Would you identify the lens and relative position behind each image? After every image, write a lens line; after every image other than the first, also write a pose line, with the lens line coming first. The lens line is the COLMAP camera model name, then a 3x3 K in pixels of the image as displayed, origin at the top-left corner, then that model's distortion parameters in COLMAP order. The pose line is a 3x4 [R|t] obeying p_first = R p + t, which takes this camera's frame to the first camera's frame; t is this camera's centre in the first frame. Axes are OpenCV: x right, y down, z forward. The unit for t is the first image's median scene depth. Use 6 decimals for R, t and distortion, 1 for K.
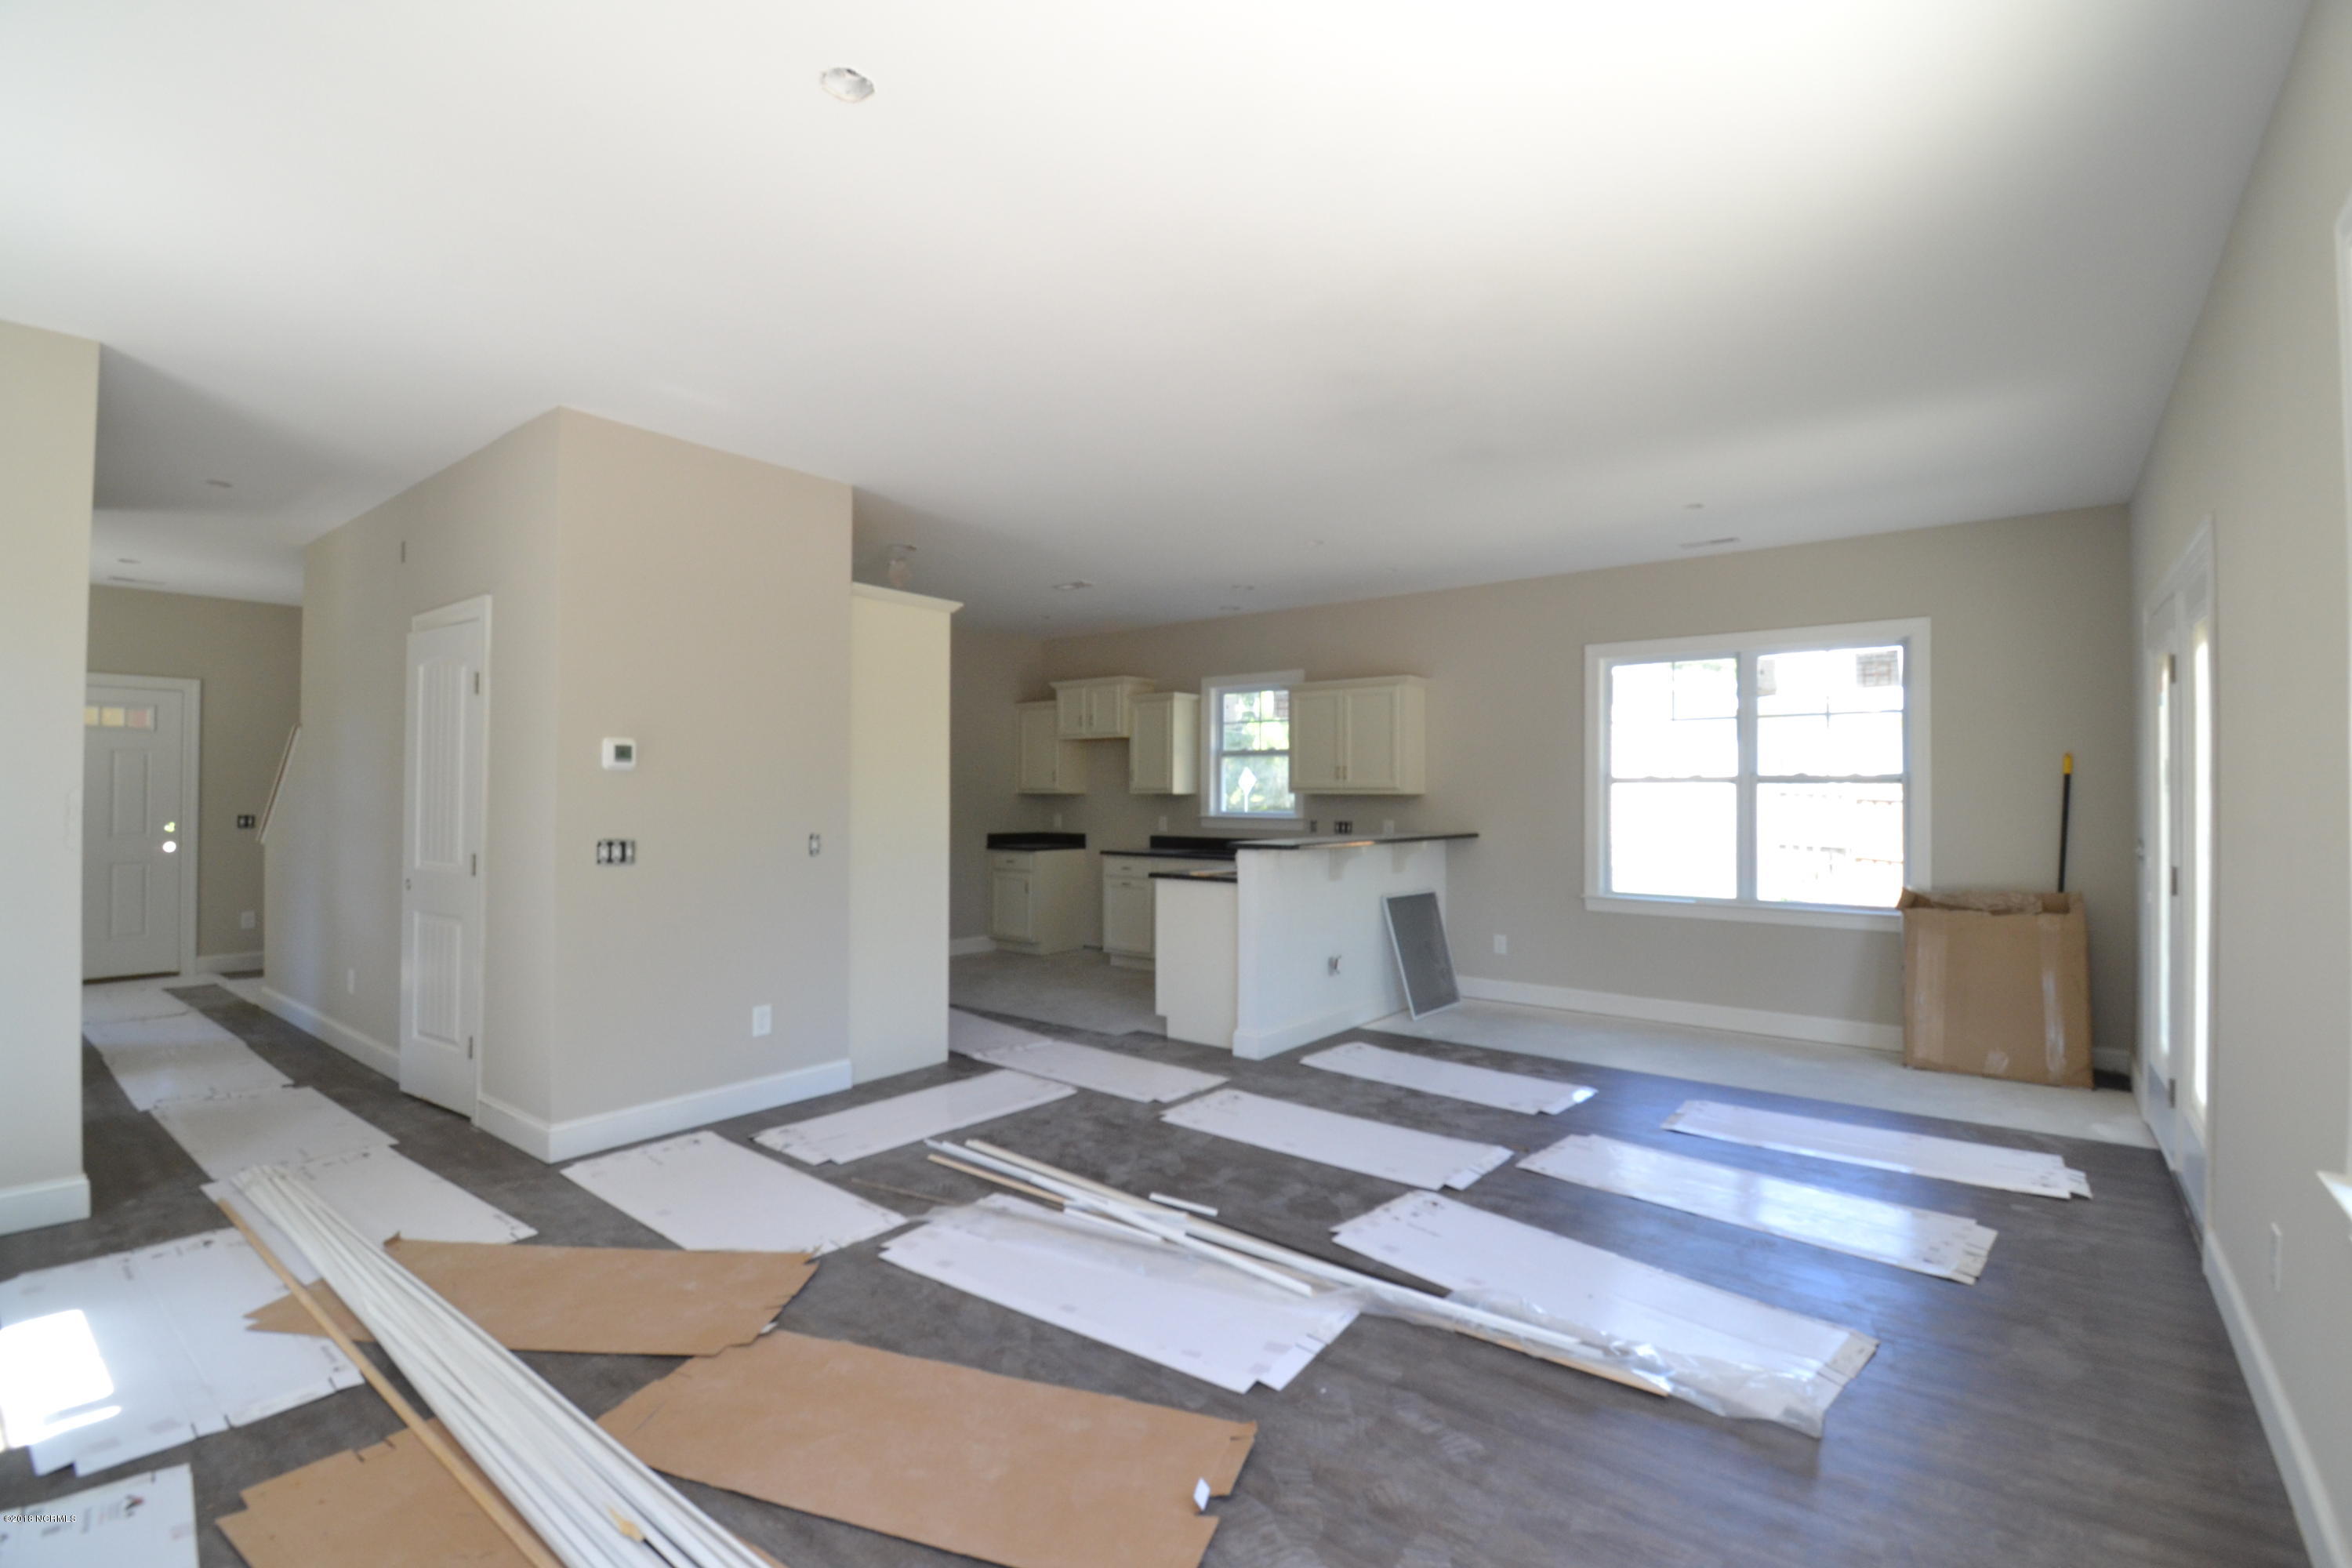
lens RADIAL K [[1055.4, 0, 1166.3], [0, 1055.4, 784.4], [0, 0, 1]] dist [-0.003996, -0.005197]
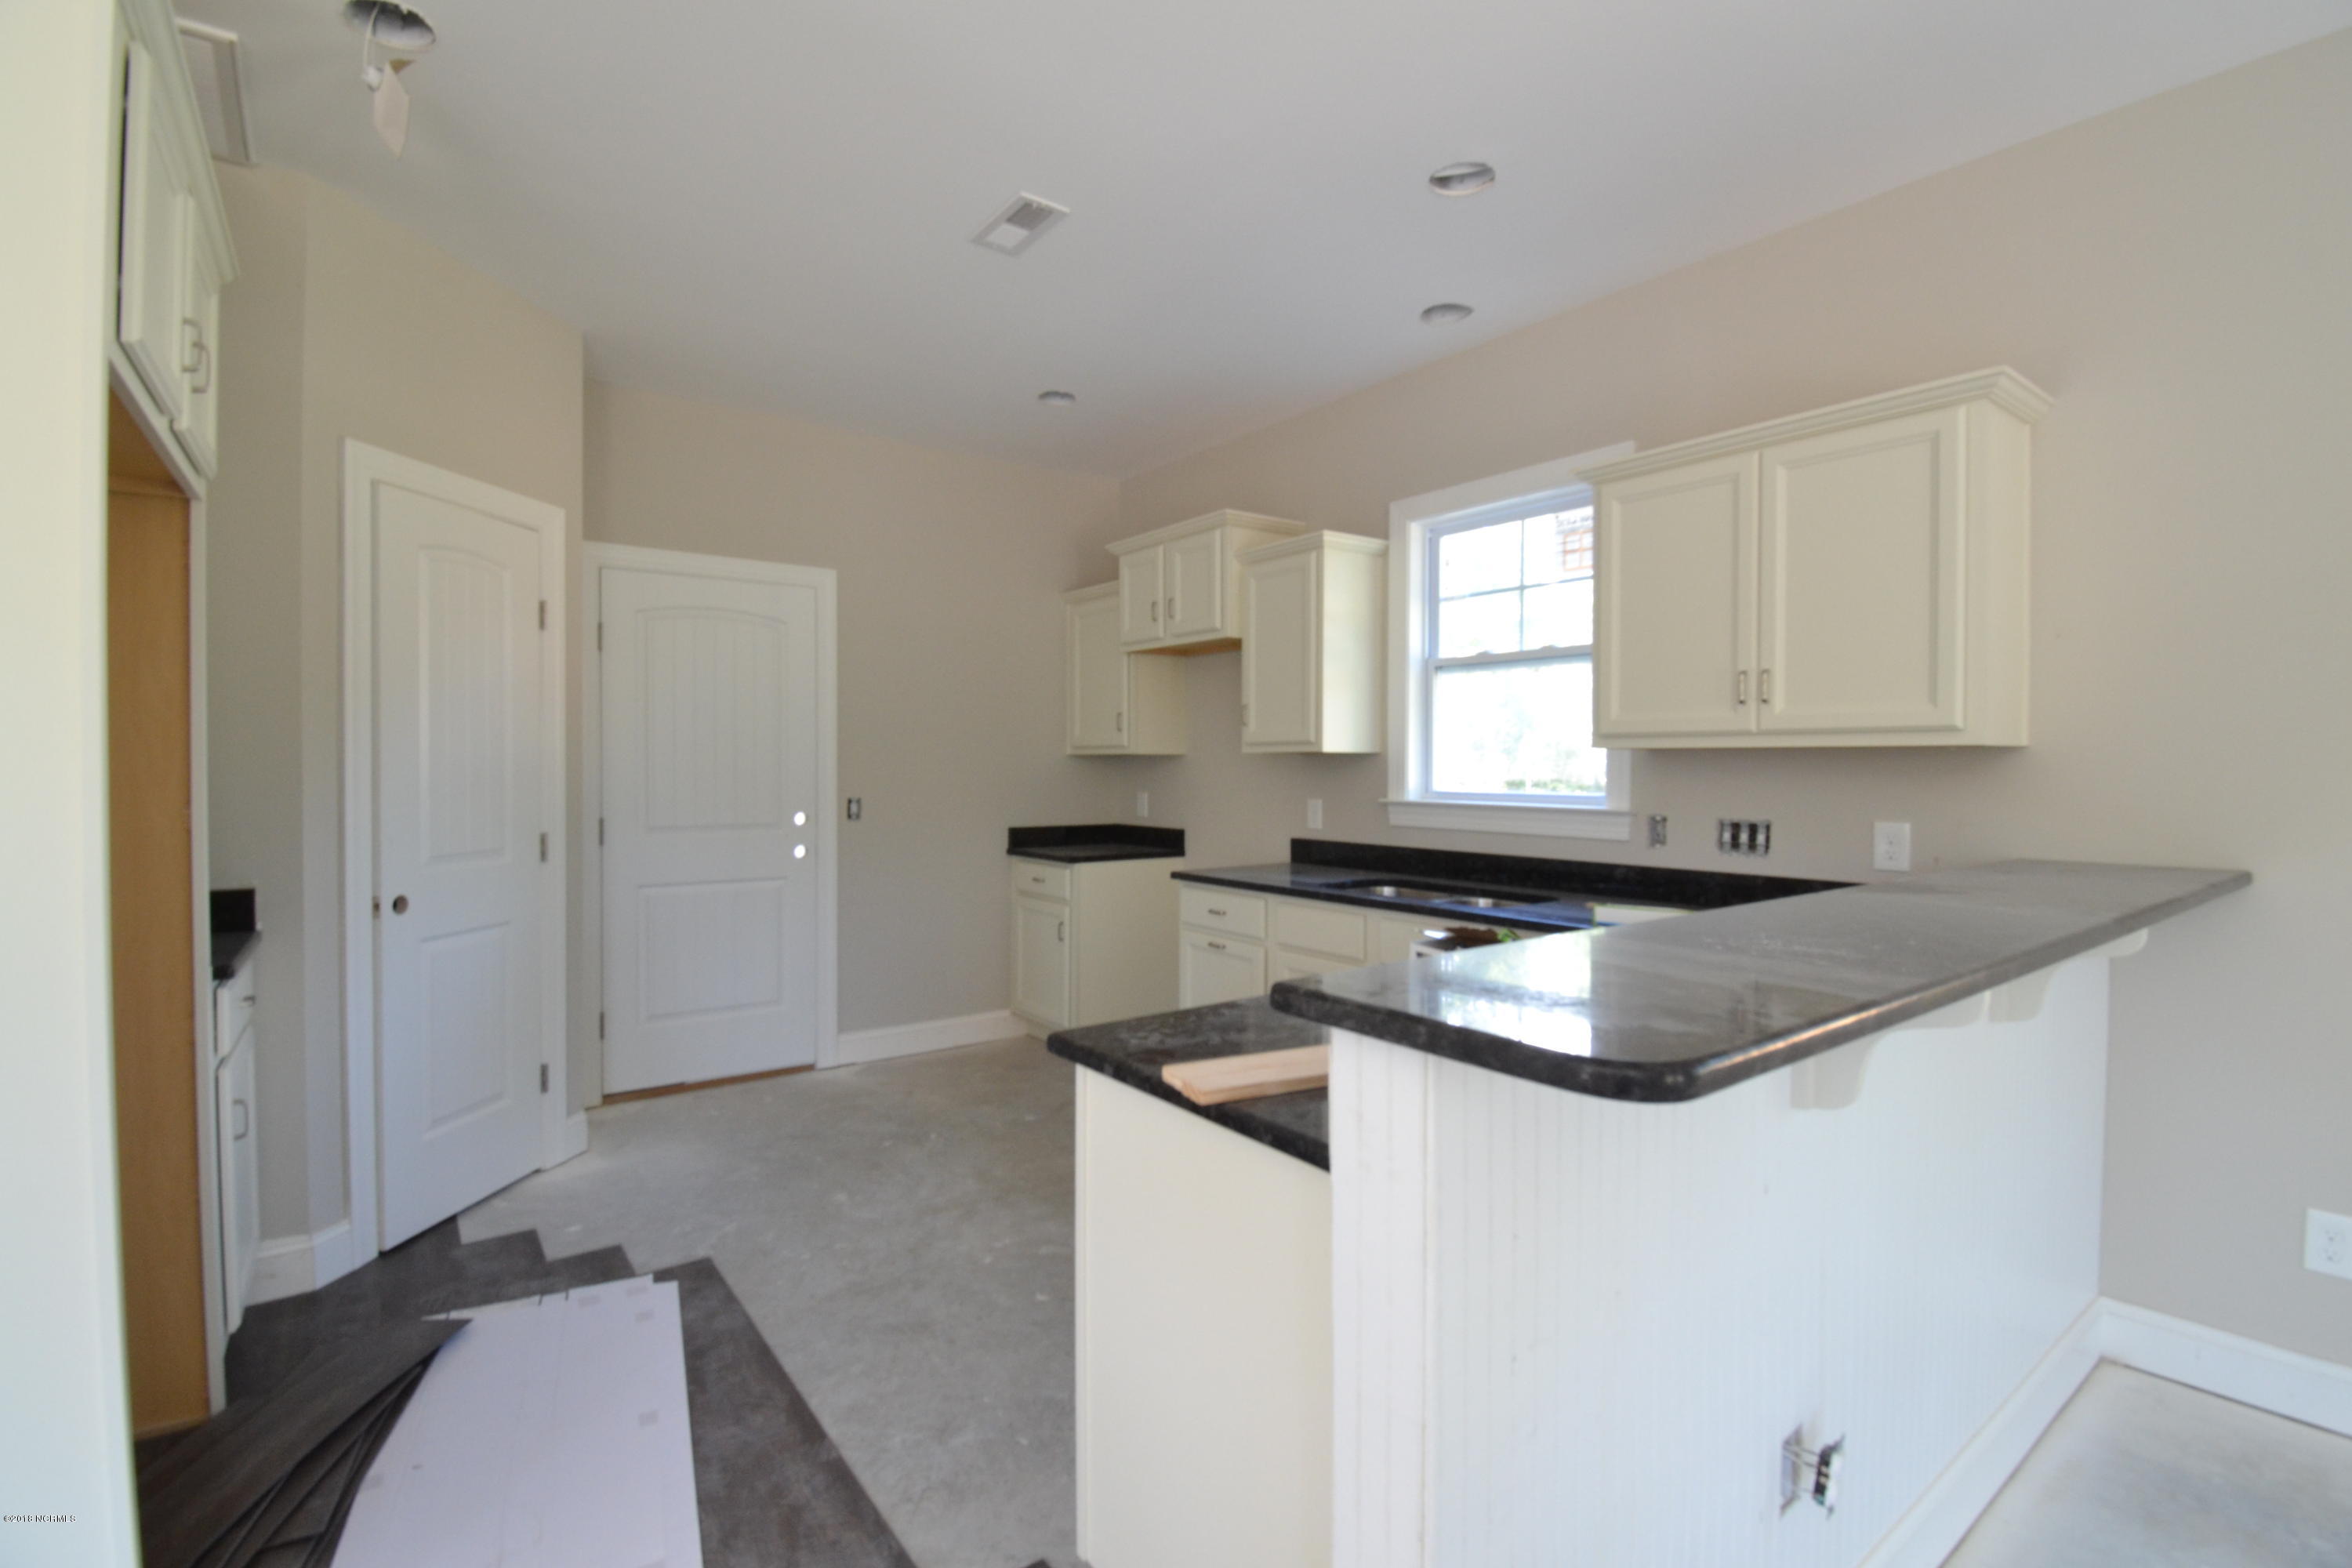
lens RADIAL K [[1055.4, 0, 1163.6], [0, 1055.4, 777.9], [0, 0, 1]] dist [-0.003996, -0.005197]
pose [[0.966117, 0.002066, -0.258095, 0.066296], [0.003830, 0.999743, 0.022341, 0.010446], [0.258075, -0.022572, 0.965861, 0.609975]]
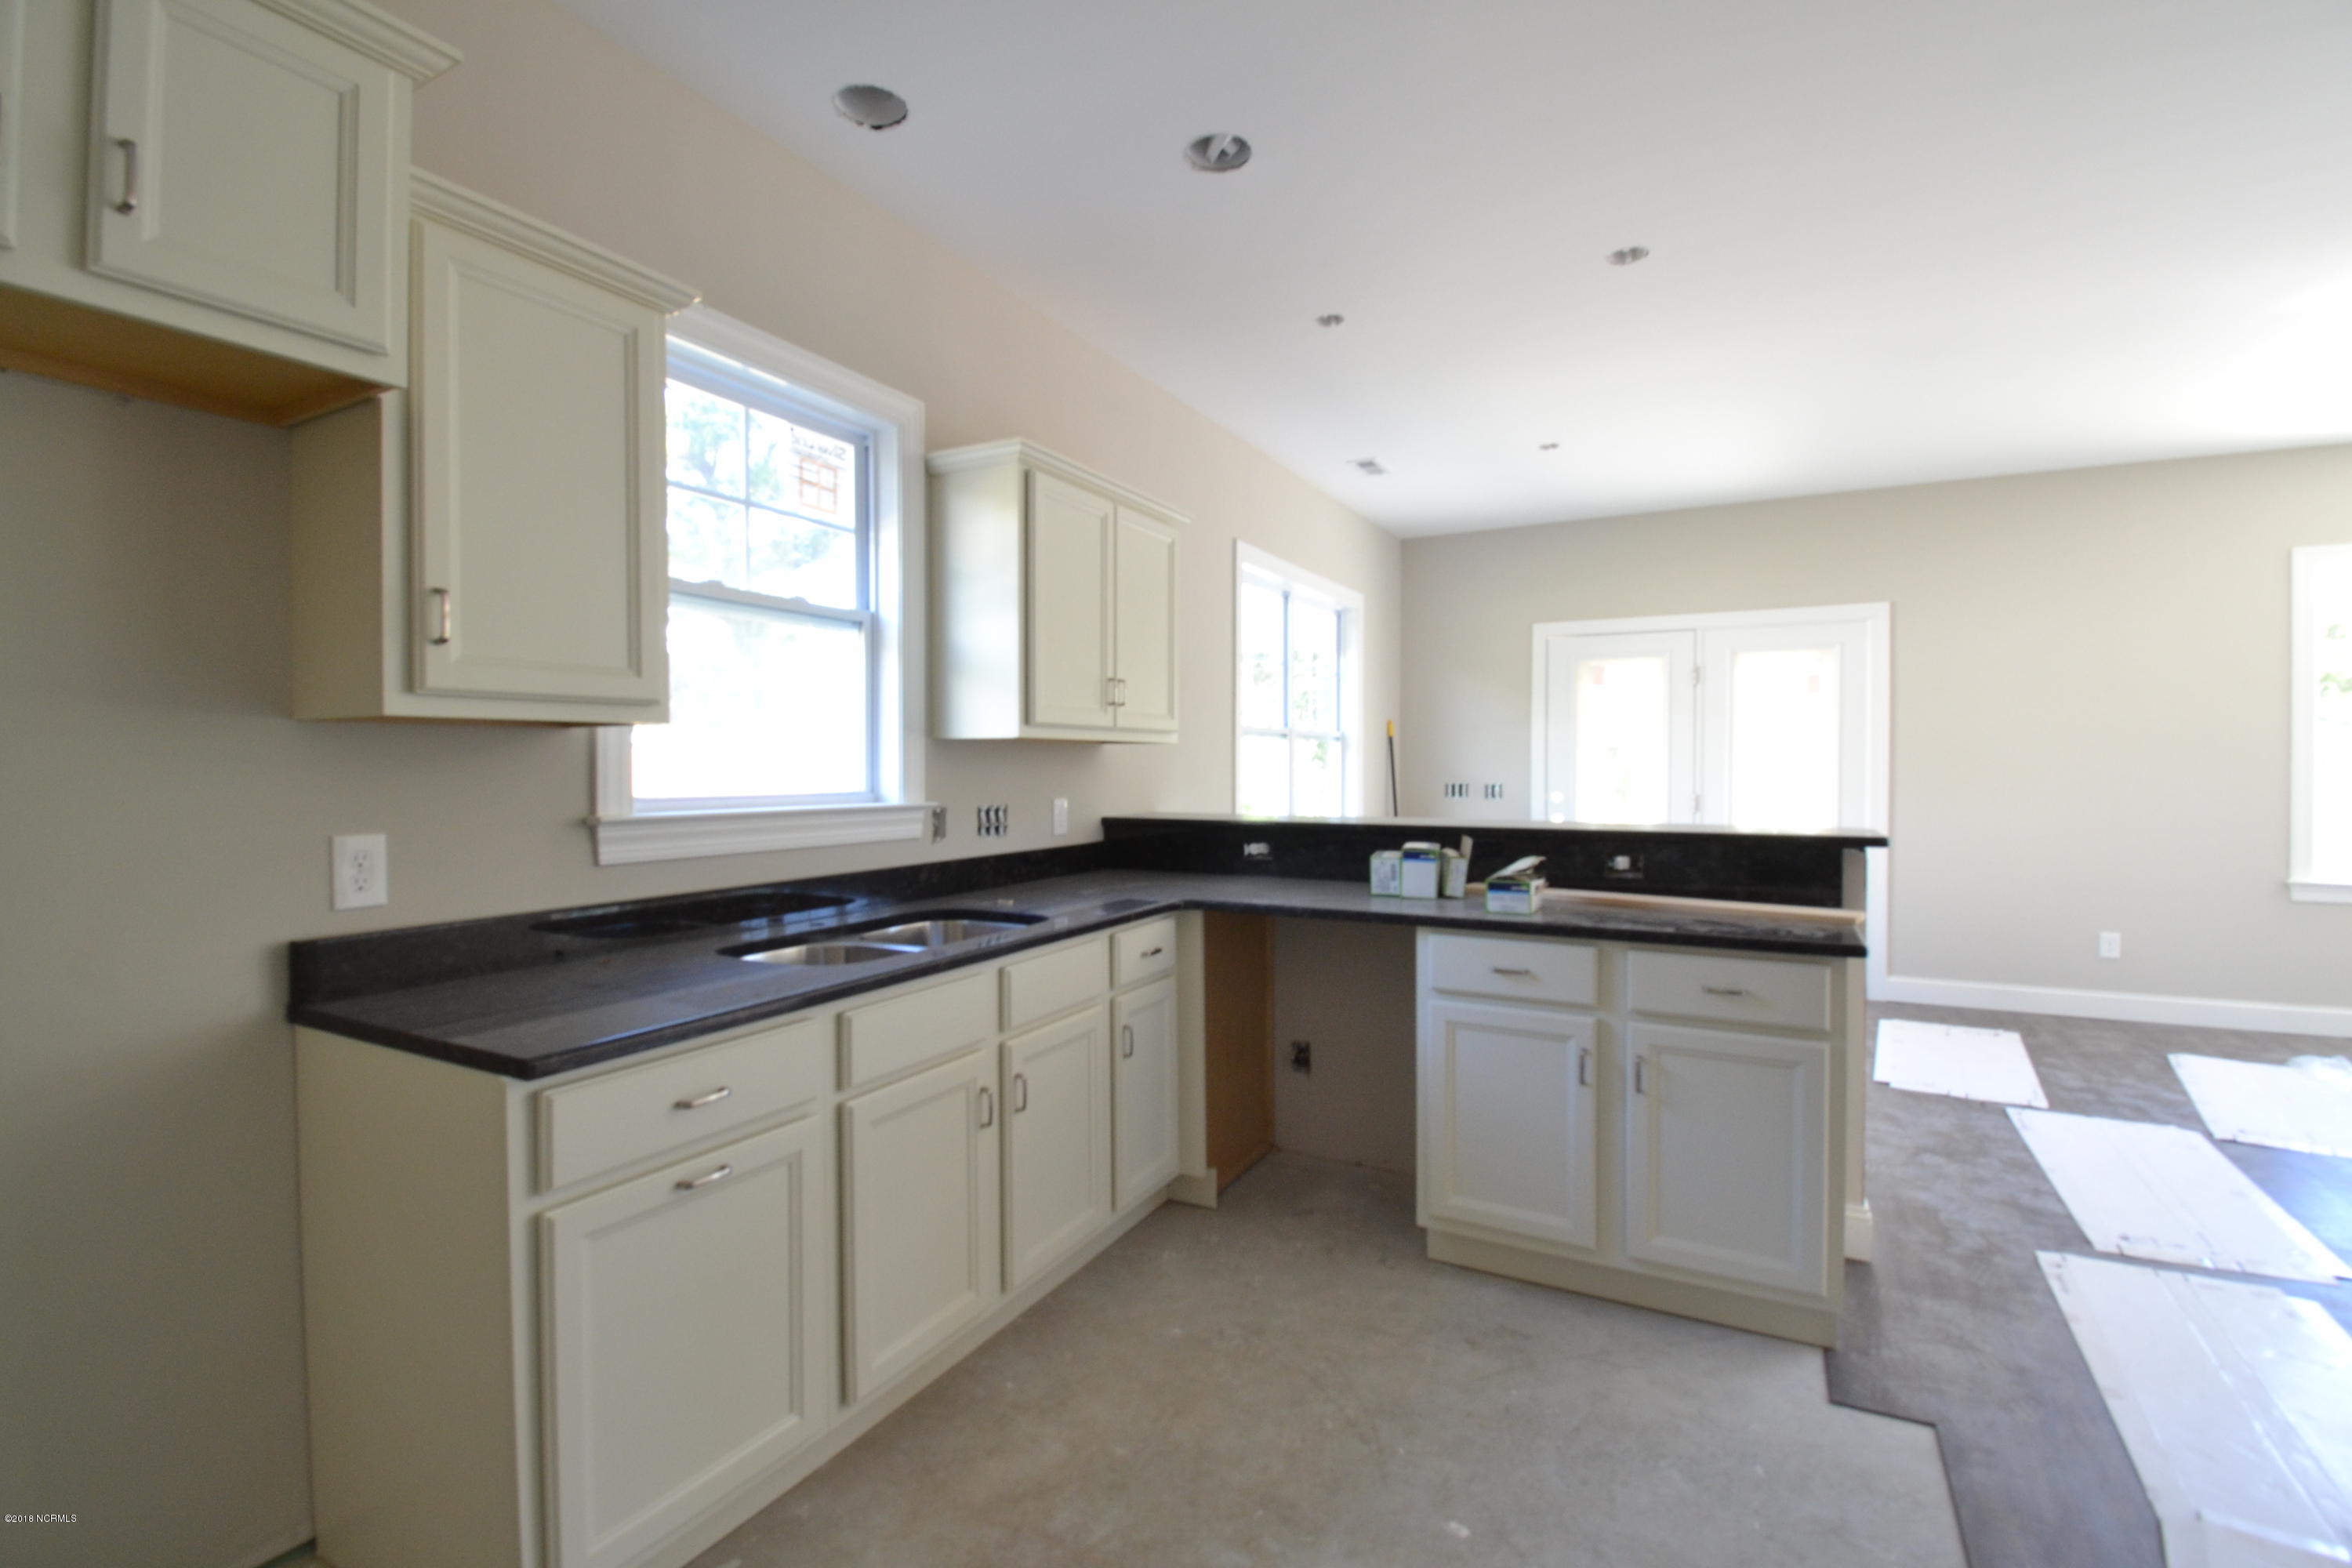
lens RADIAL K [[1055.4, 0, 1183.4], [0, 1055.4, 775.0], [0, 0, 1]] dist [-0.003996, -0.005197]
pose [[-0.176542, -0.012589, 0.984213, -0.271969], [-0.007025, 0.999909, 0.011530, 0.017973], [-0.984268, -0.004878, -0.176615, 1.054716]]
